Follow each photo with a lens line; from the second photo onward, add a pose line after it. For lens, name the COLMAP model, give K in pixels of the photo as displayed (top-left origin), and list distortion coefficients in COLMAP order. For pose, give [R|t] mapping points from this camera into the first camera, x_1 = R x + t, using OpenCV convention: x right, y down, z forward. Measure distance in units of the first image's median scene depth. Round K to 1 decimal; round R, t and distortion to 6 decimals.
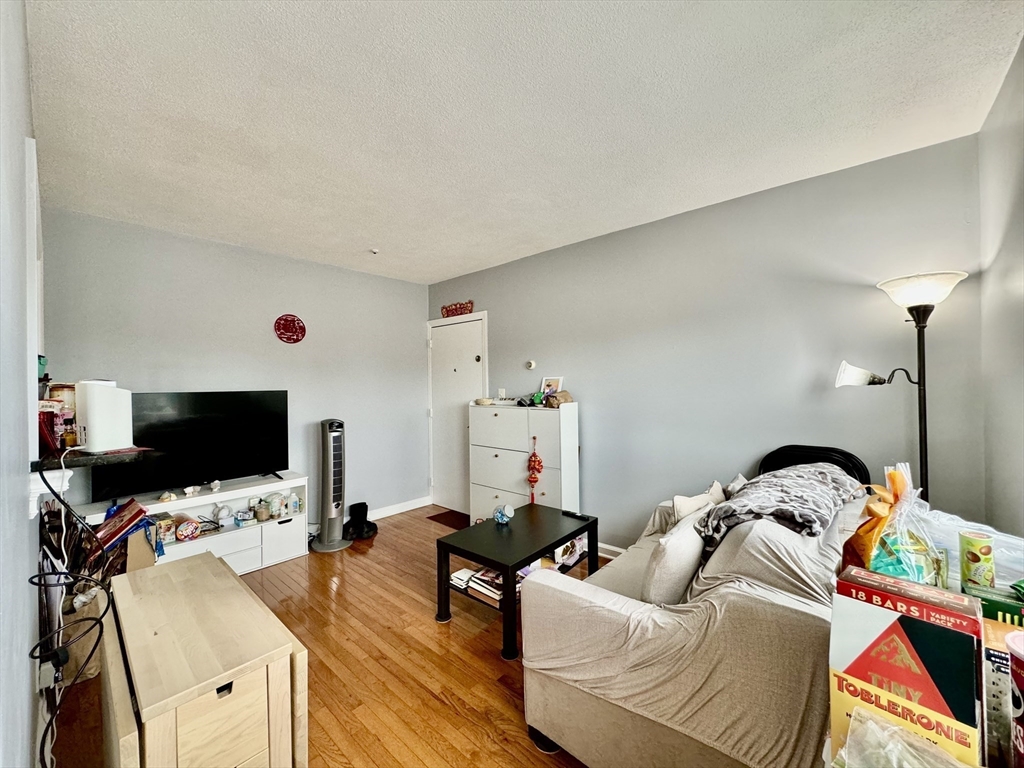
lens RADIAL K [[406.4, 0, 512.0], [0, 406.4, 384.0], [0, 0, 1]] dist [-0.003478, 0.000255]
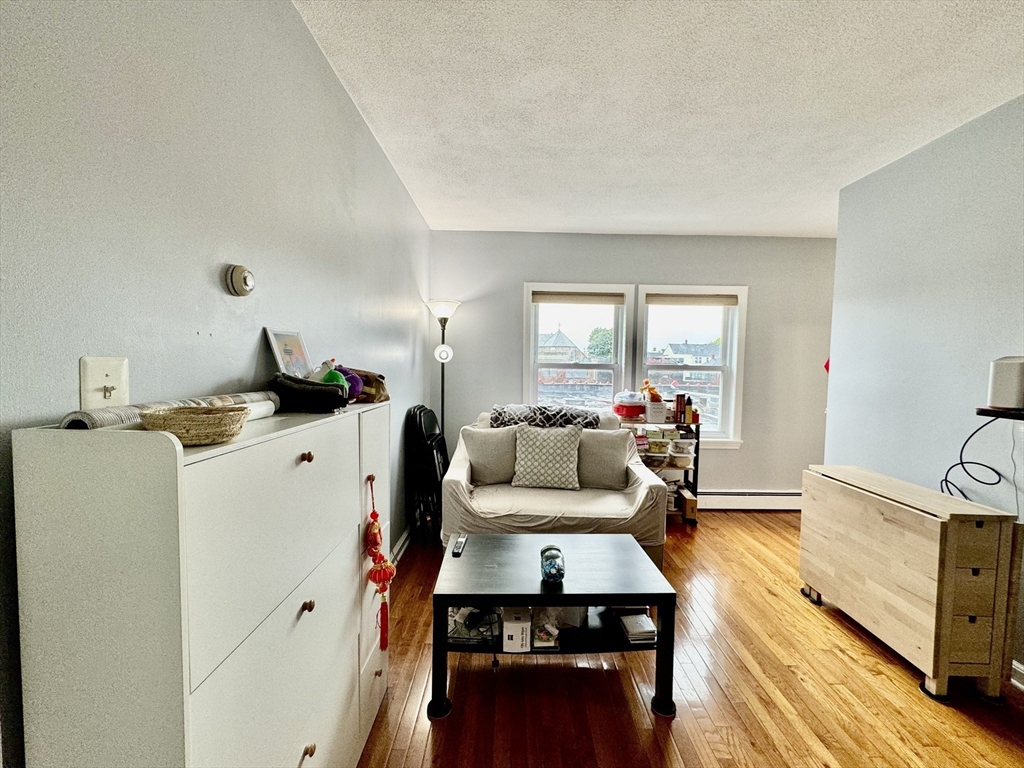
lens RADIAL K [[422.6, 0, 512.0], [0, 422.6, 384.0], [0, 0, 1]] dist [-0.003865, -0.000076]
pose [[-0.664930, -0.031224, 0.746252, -0.421061], [-0.004752, 0.999282, 0.037577, 0.022128], [-0.746890, 0.021440, -0.664602, 1.369702]]
